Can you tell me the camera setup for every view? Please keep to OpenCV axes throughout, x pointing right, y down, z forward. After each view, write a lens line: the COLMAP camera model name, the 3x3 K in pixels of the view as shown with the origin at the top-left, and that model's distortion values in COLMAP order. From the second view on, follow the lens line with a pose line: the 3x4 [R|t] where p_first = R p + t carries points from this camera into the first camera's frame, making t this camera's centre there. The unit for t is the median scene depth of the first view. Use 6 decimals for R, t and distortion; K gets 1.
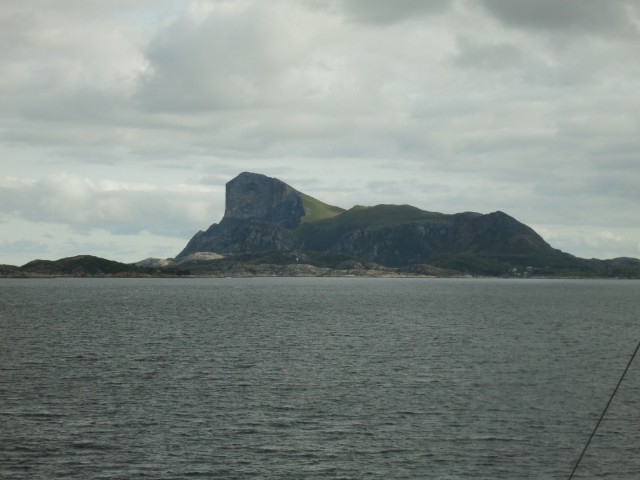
lens RADIAL K [[2345.7, 0, 320.0], [0, 2345.7, 240.0], [0, 0, 1]] dist [-0.012229, -0.321115]
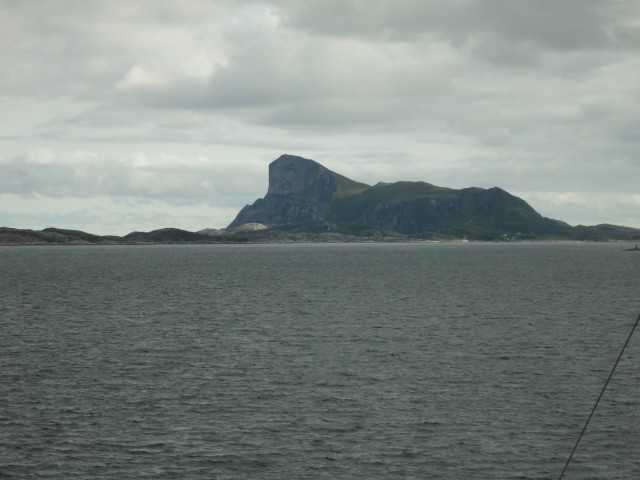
lens RADIAL K [[2345.7, 0, 320.0], [0, 2345.7, 240.0], [0, 0, 1]] dist [-0.012229, -0.321115]
pose [[0.999821, -0.010143, -0.016000, 0.004594], [0.010363, 0.999852, 0.013729, -0.002460], [0.015859, -0.013892, 0.999778, -0.207183]]
